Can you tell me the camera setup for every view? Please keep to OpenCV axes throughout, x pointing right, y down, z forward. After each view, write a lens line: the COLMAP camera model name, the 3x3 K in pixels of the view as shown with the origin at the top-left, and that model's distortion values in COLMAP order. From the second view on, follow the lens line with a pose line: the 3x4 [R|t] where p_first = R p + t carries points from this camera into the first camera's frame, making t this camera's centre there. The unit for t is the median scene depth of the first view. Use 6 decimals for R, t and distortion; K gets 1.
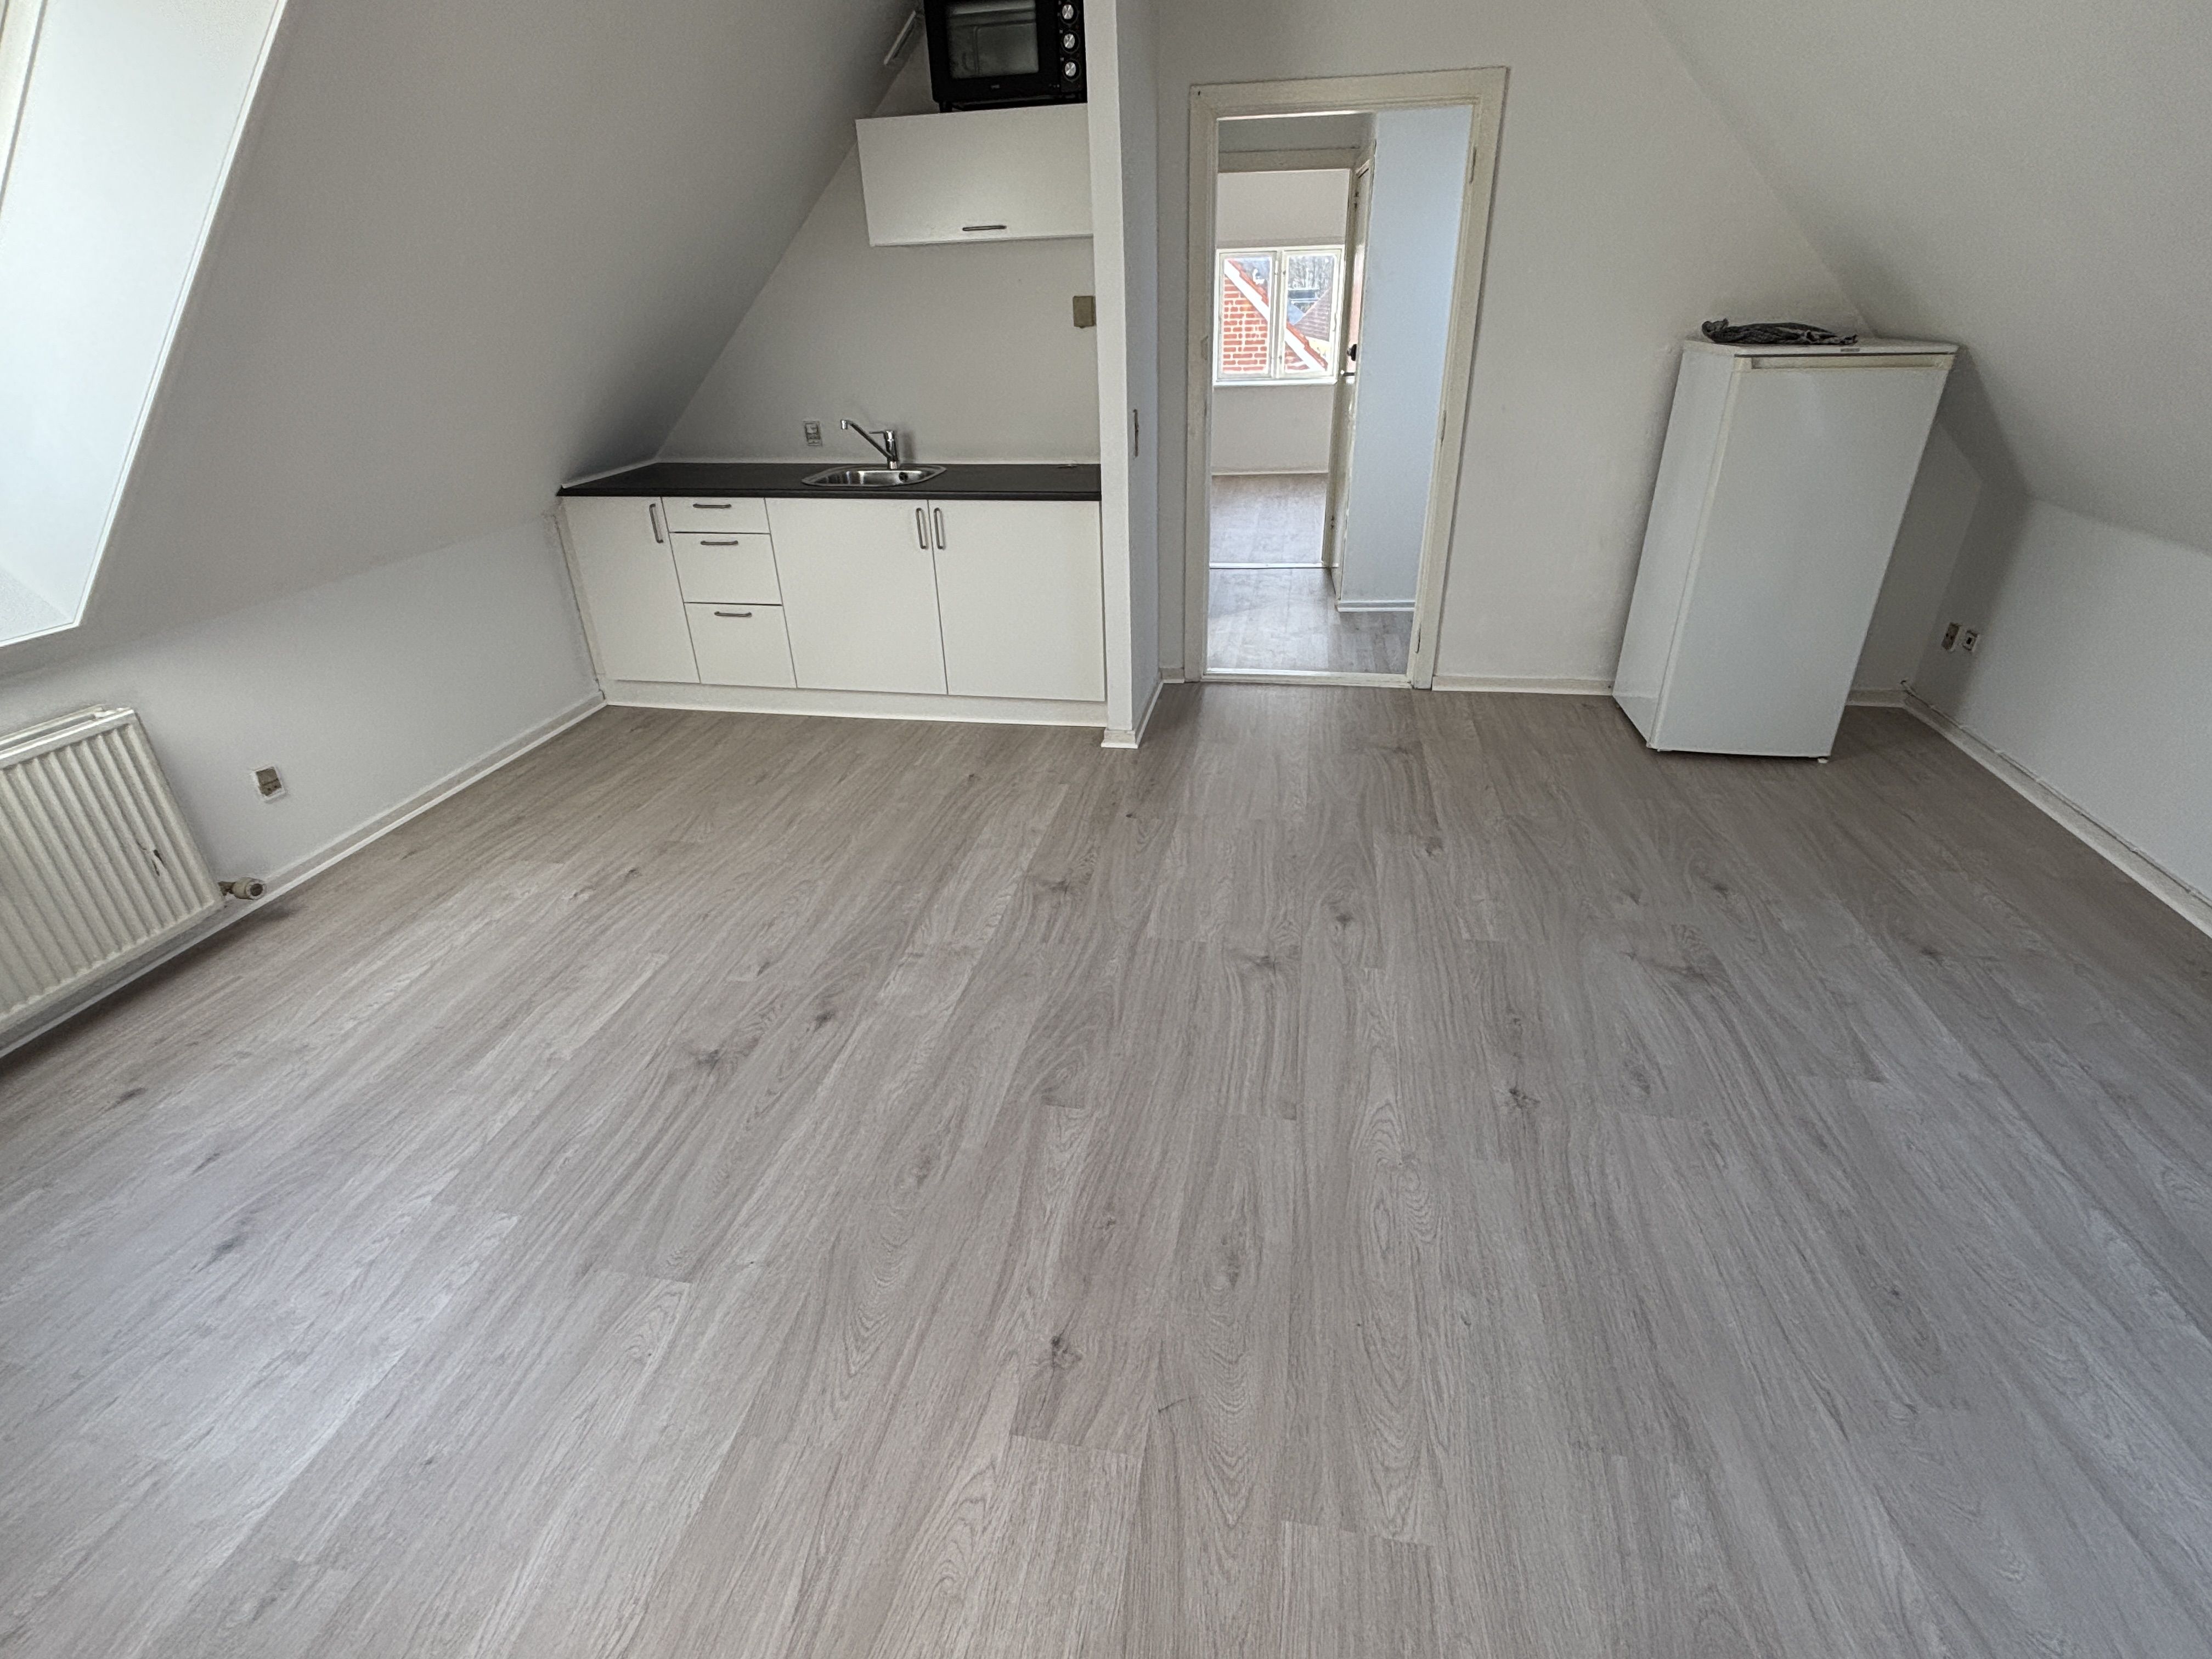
lens RADIAL K [[1052.3, 0, 1097.9], [0, 1052.3, 829.0], [0, 0, 1]] dist [-0.003306, -0.000374]
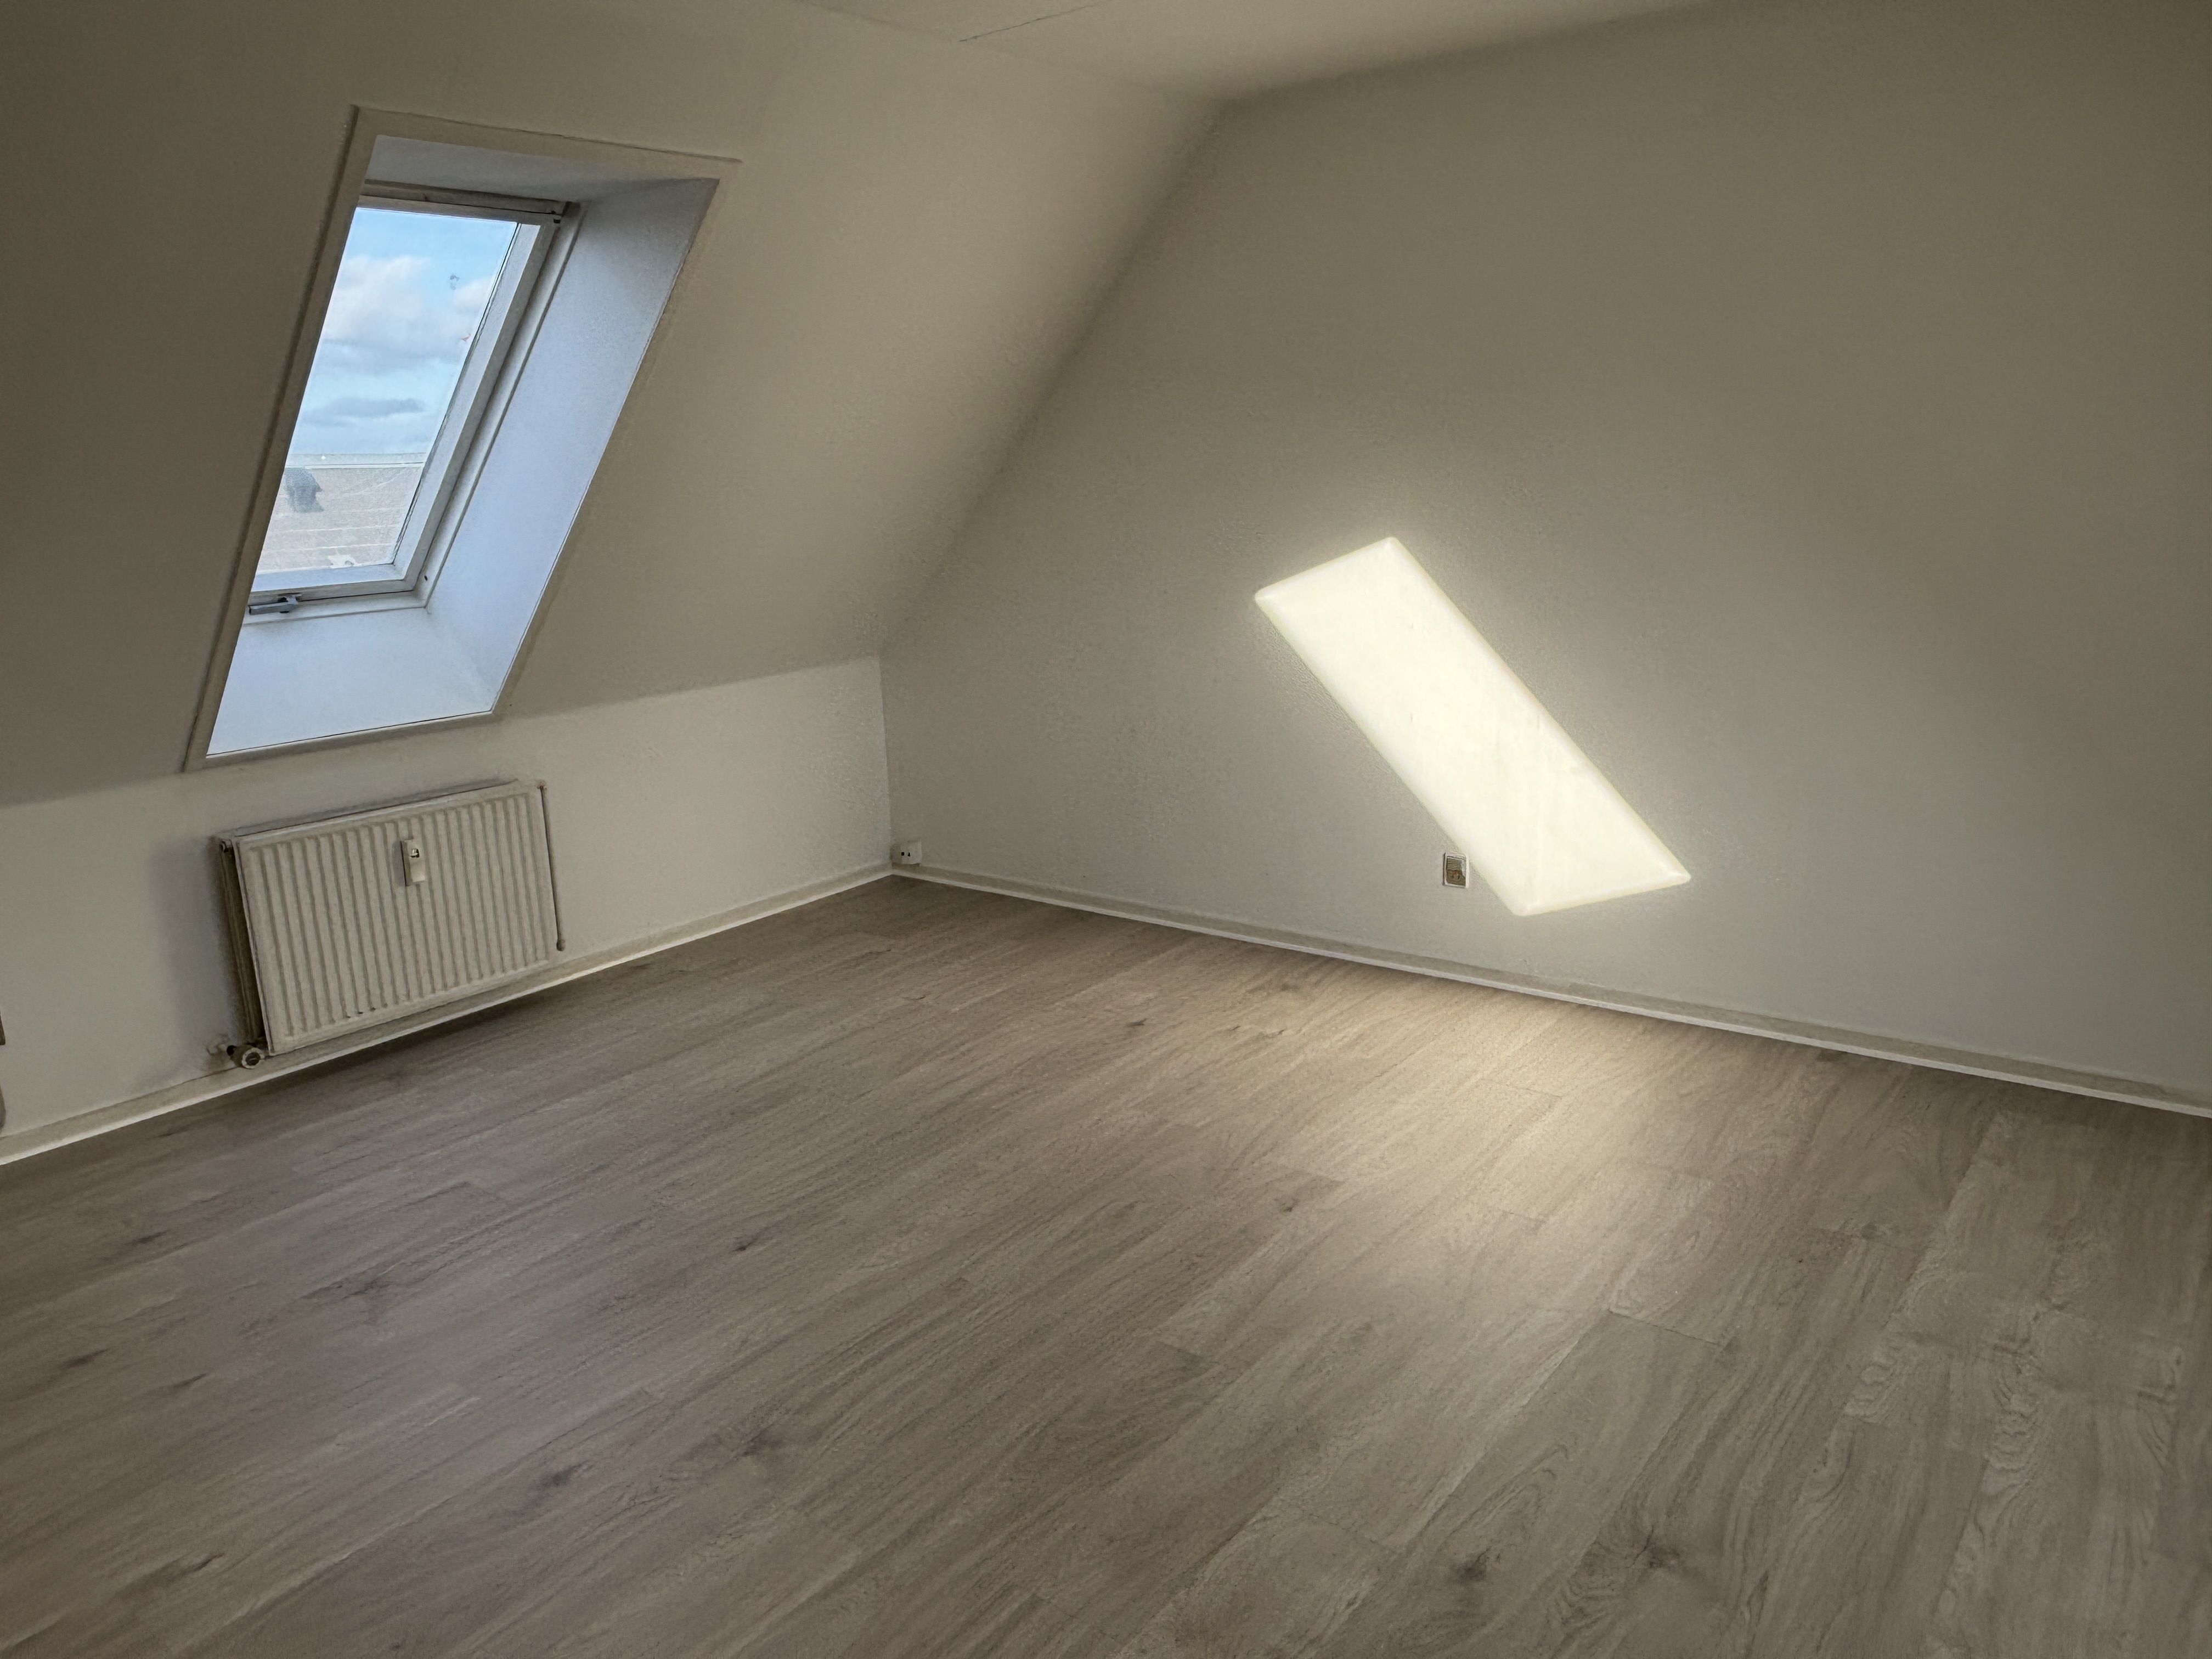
lens RADIAL K [[1551.9, 0, 1103.8], [0, 1551.9, 828.7], [0, 0, 1]] dist [0.002798, -0.001056]
pose [[-0.891113, -0.038973, 0.452105, -0.418087], [0.262785, 0.767923, 0.584156, -0.630066], [-0.369948, 0.639355, -0.674065, 1.290732]]
